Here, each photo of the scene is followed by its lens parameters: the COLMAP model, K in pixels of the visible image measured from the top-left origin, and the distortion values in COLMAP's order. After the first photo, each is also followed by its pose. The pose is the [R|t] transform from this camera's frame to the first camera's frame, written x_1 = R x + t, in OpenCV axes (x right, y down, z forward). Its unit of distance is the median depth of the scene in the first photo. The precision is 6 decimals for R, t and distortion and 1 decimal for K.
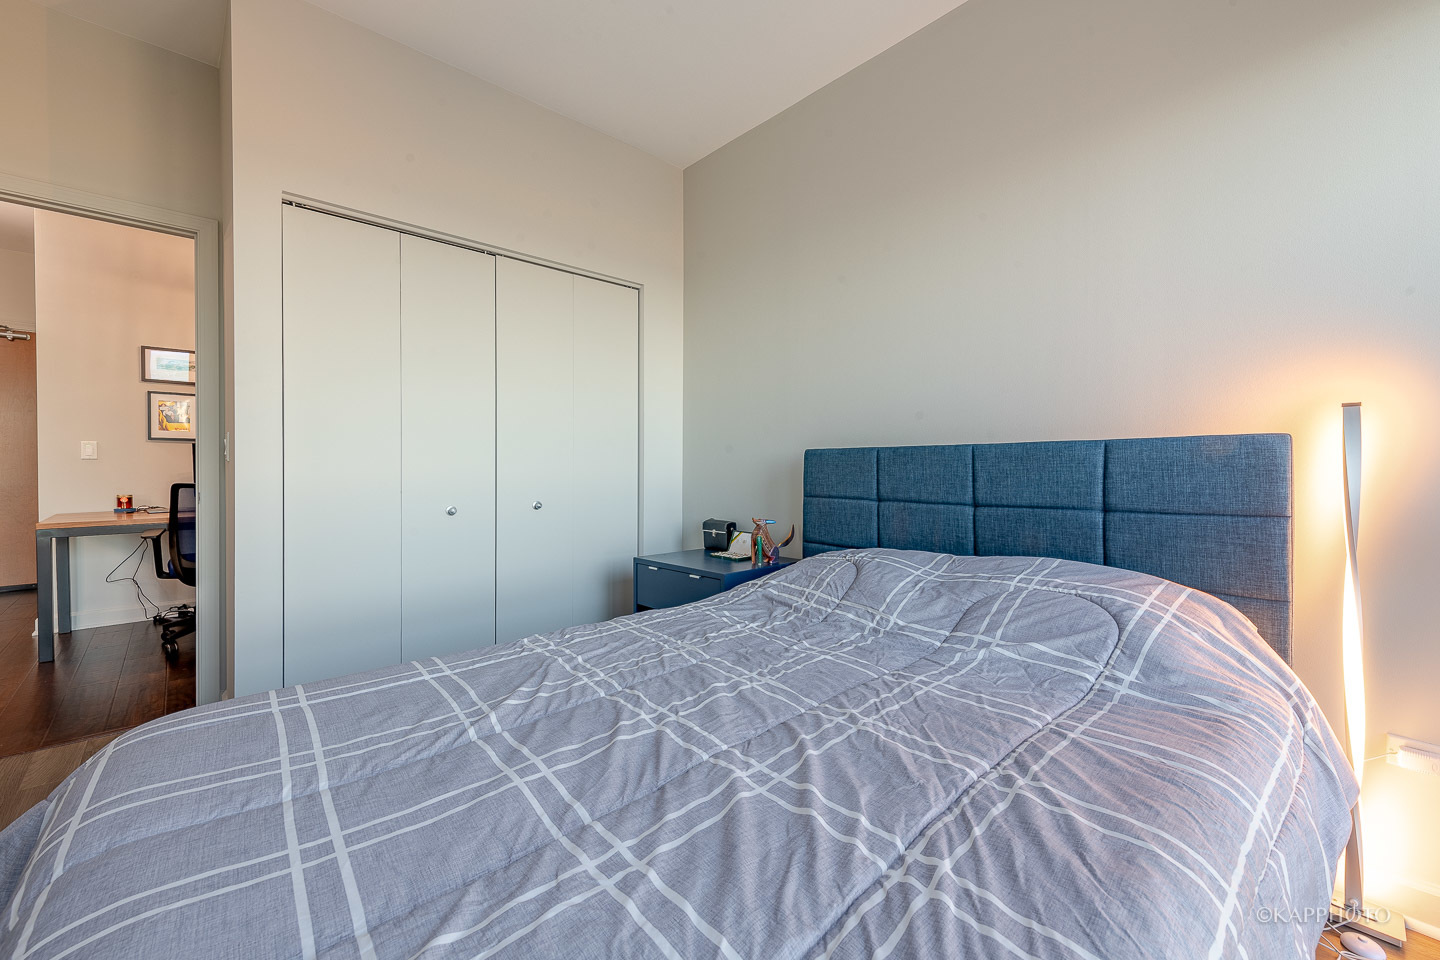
lens RADIAL K [[561.0, 0, 719.2], [0, 561.0, 469.5], [0, 0, 1]] dist [0.005214, -0.001579]
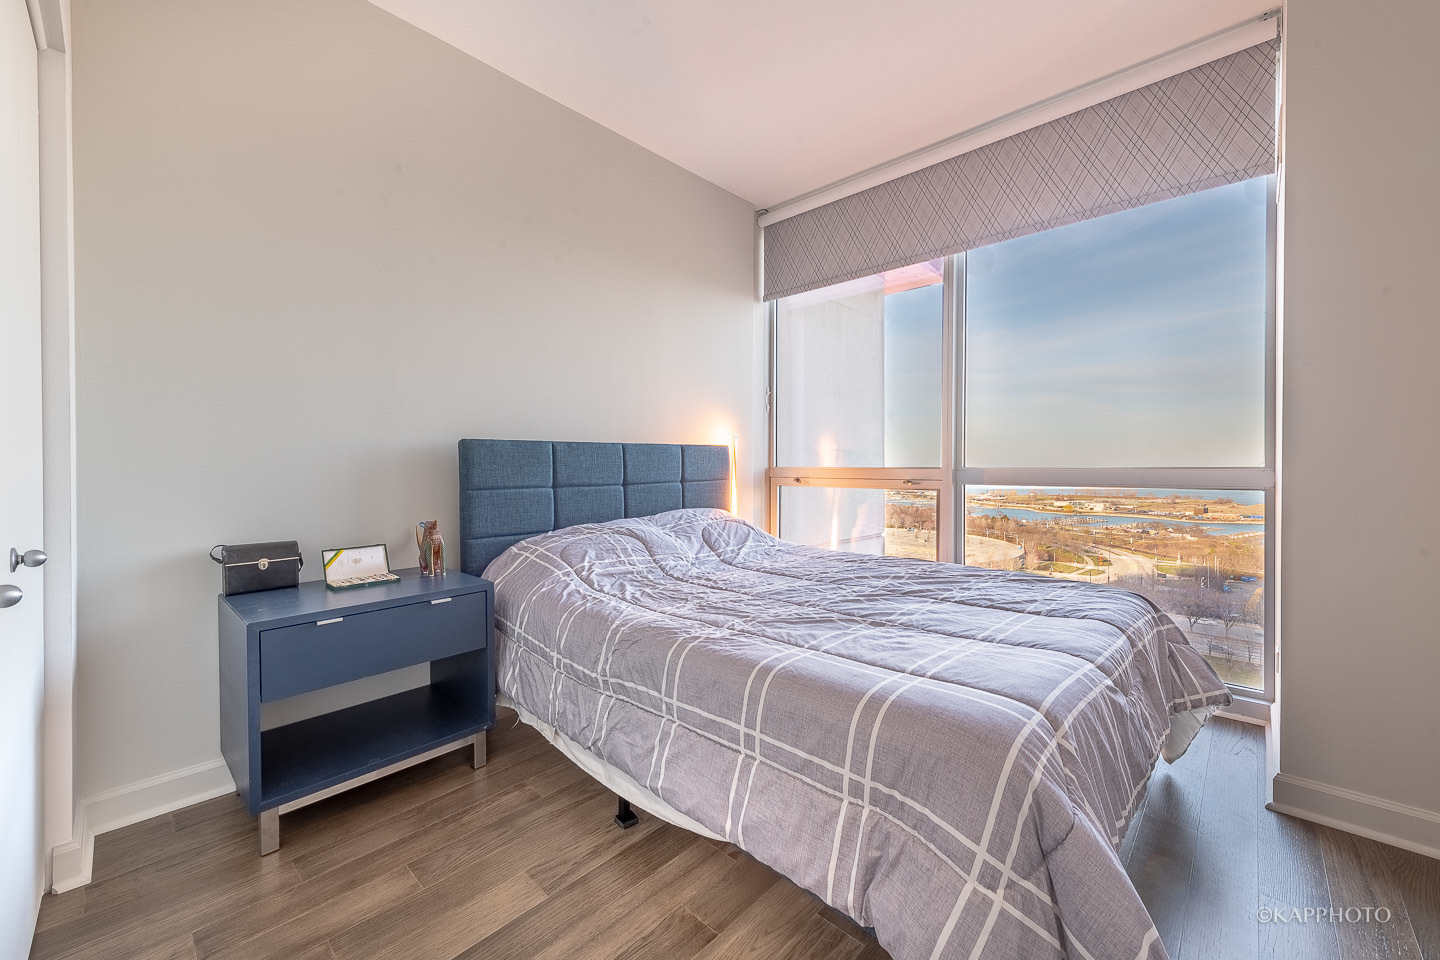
lens RADIAL K [[561.0, 0, 727.7], [0, 561.0, 471.4], [0, 0, 1]] dist [0.005214, -0.001579]
pose [[-0.024547, -0.014845, 0.999588, -0.929786], [0.011282, 0.999822, 0.015126, 0.009668], [-0.999635, 0.011649, -0.024375, 0.709522]]
